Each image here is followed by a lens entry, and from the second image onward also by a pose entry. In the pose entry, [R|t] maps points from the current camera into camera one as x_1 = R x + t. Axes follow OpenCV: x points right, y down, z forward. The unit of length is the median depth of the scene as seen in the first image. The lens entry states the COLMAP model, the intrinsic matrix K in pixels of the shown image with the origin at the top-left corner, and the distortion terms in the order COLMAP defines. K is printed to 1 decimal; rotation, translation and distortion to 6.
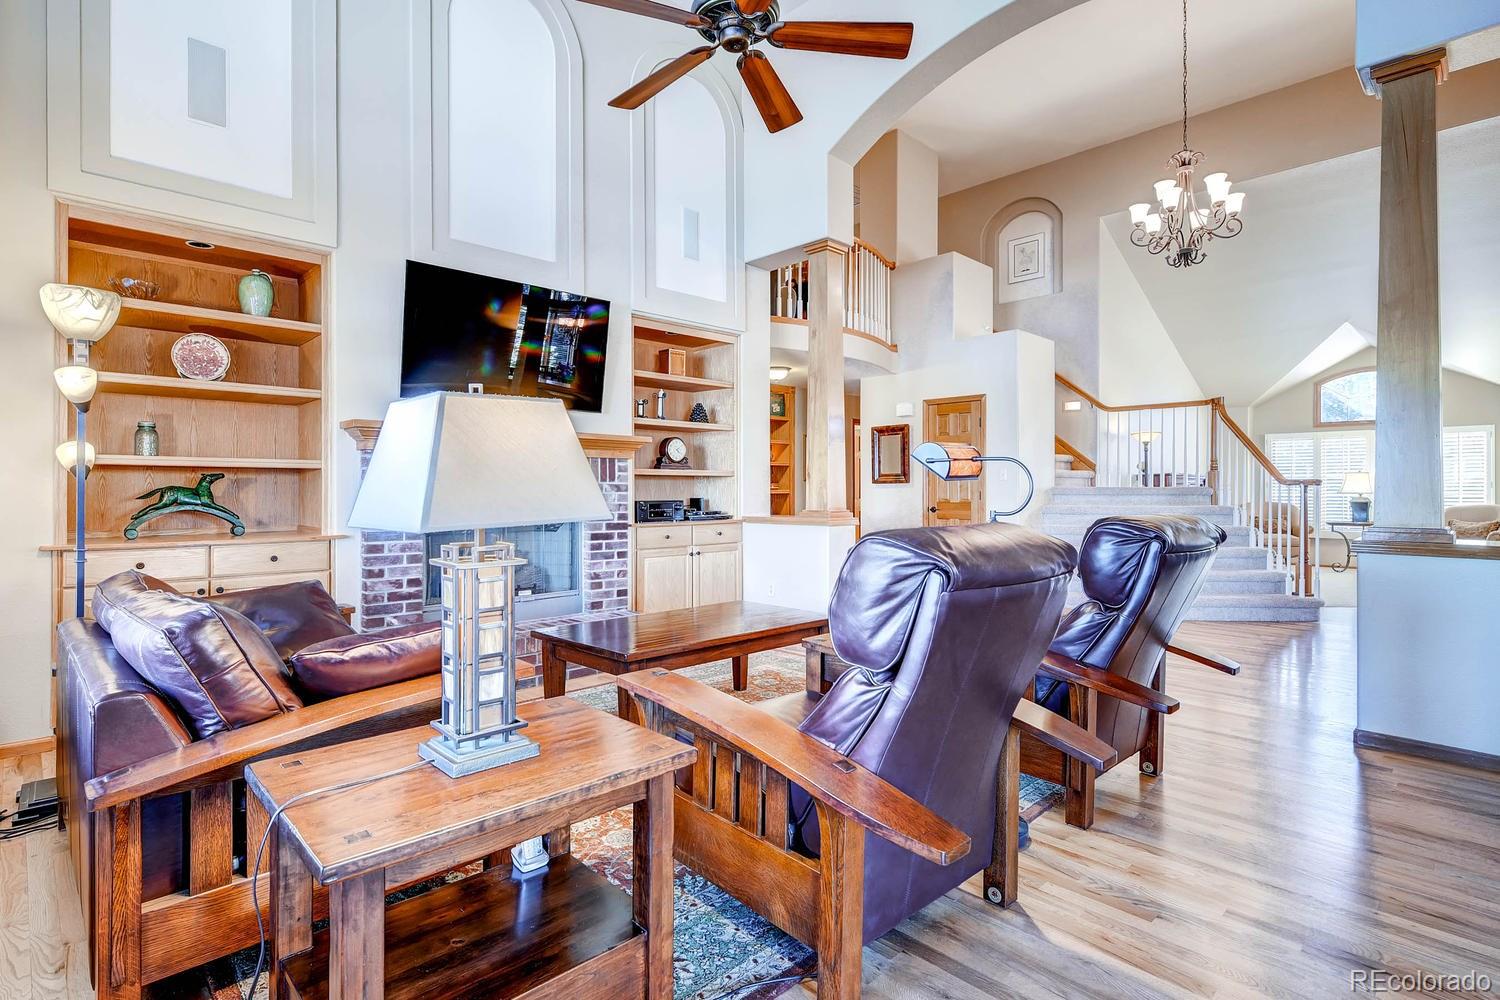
lens RADIAL K [[731.6, 0, 749.4], [0, 731.6, 488.3], [0, 0, 1]] dist [-0.000822, 0.000157]
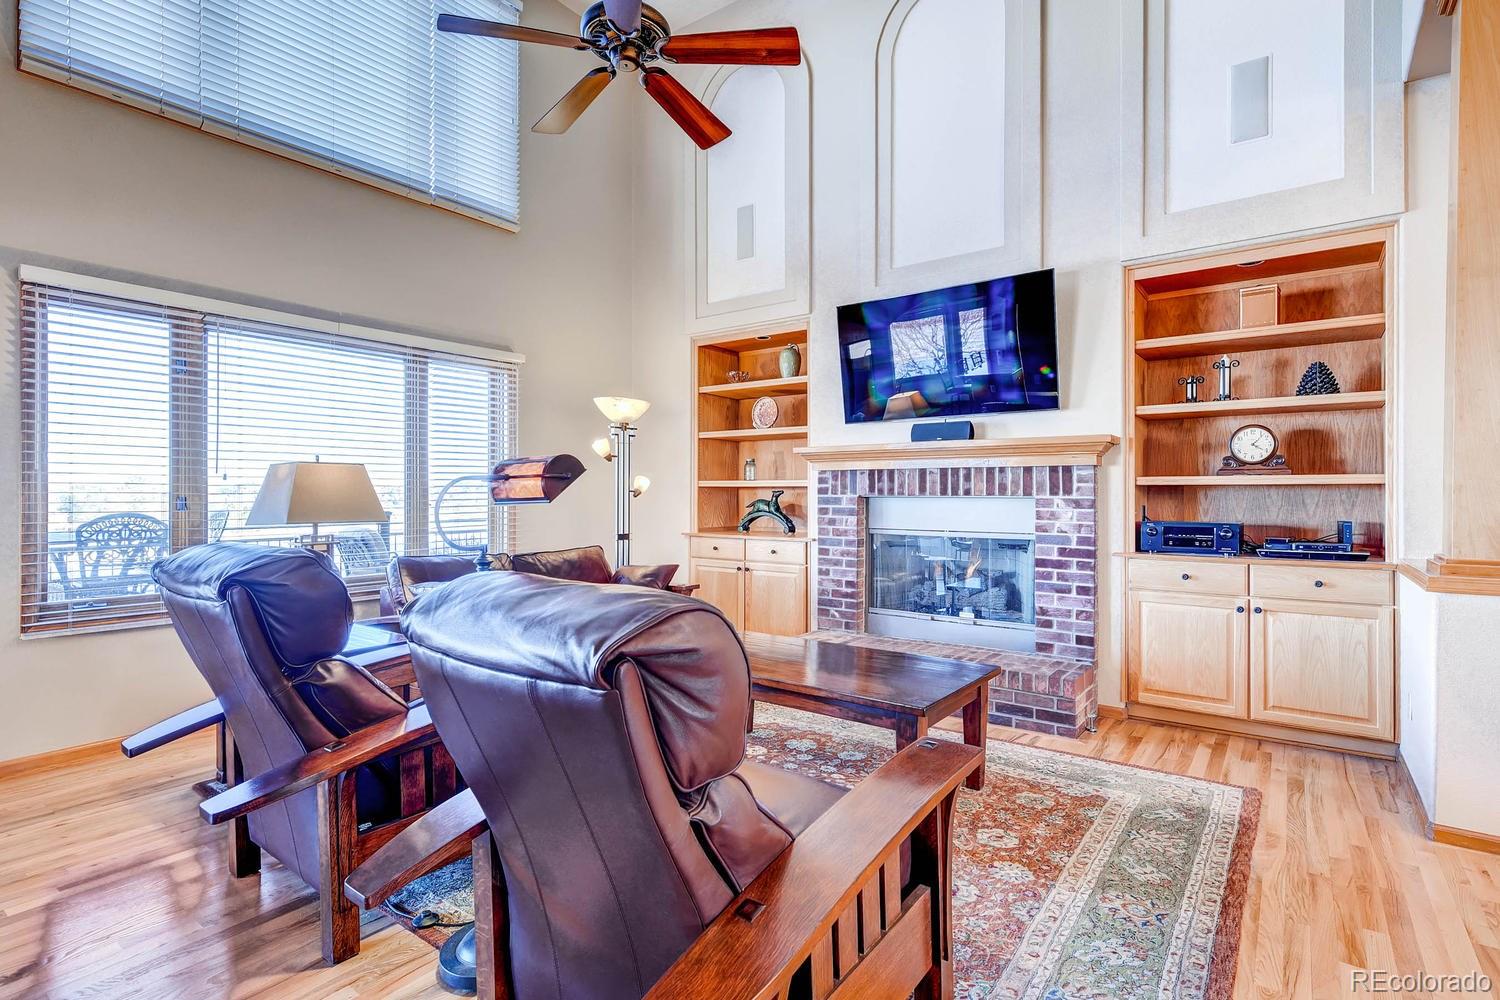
lens RADIAL K [[731.6, 0, 755.3], [0, 731.6, 501.7], [0, 0, 1]] dist [-0.000822, 0.000157]
pose [[0.169317, 0.005622, -0.985546, 0.530443], [-0.005200, 0.999975, 0.004811, -0.004483], [0.985548, 0.004310, 0.169342, 0.539481]]
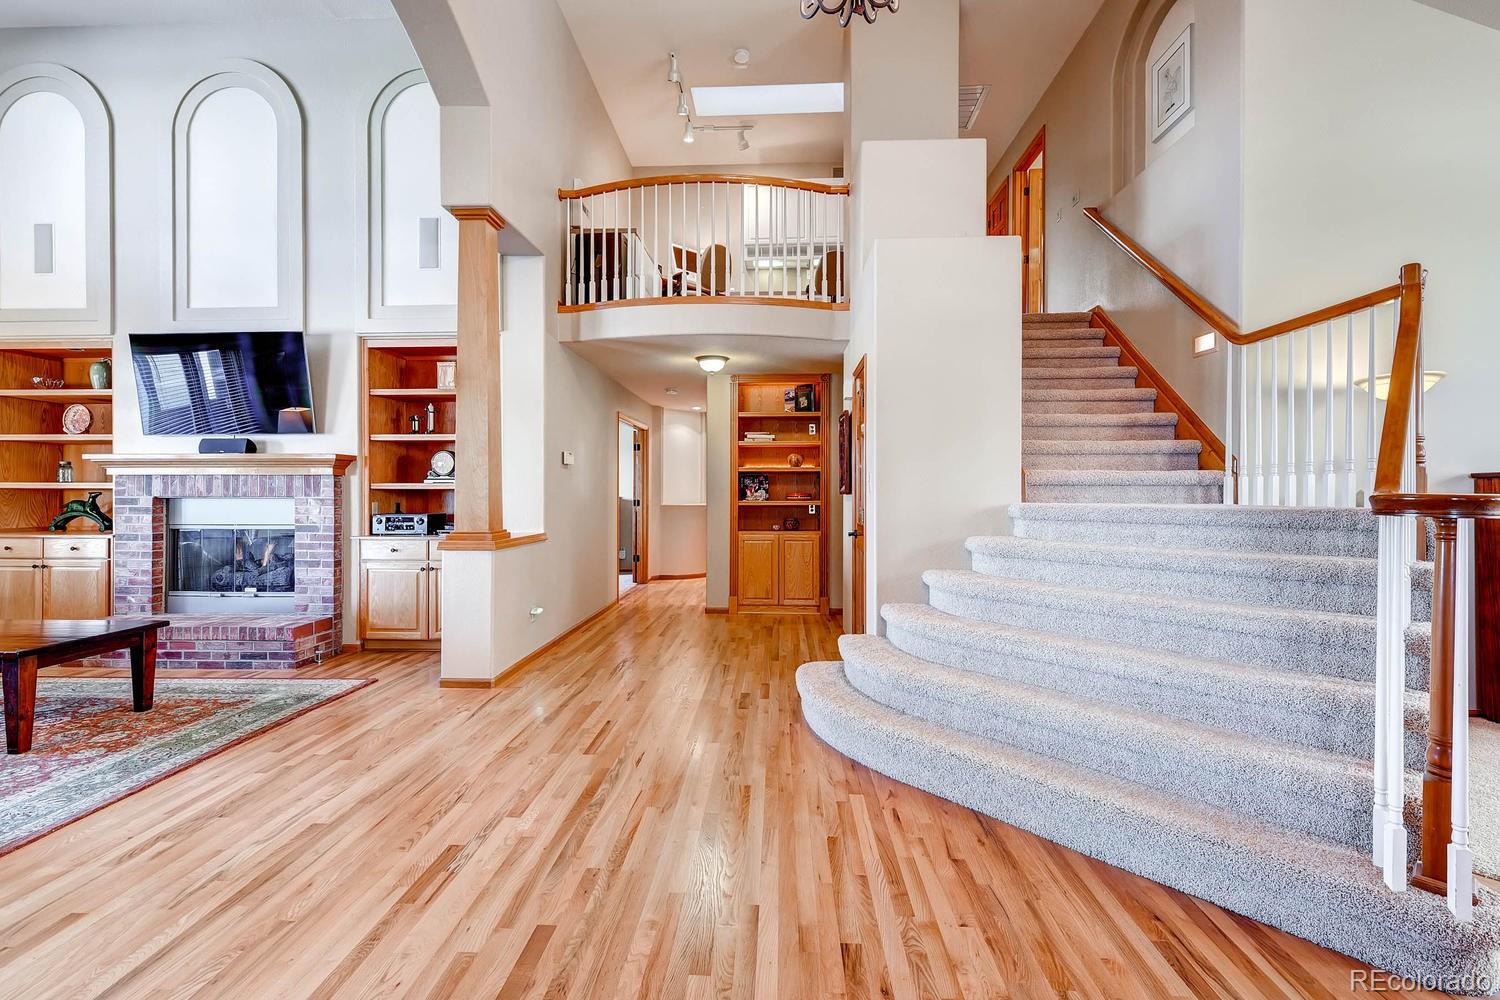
lens RADIAL K [[643.9, 0, 748.2], [0, 643.9, 497.3], [0, 0, 1]] dist [-0.000843, -0.001770]
pose [[0.698016, -0.001382, -0.716080, 0.945502], [-0.001136, 0.999995, -0.003037, -0.005569], [0.716081, 0.002934, 0.698011, 0.793547]]
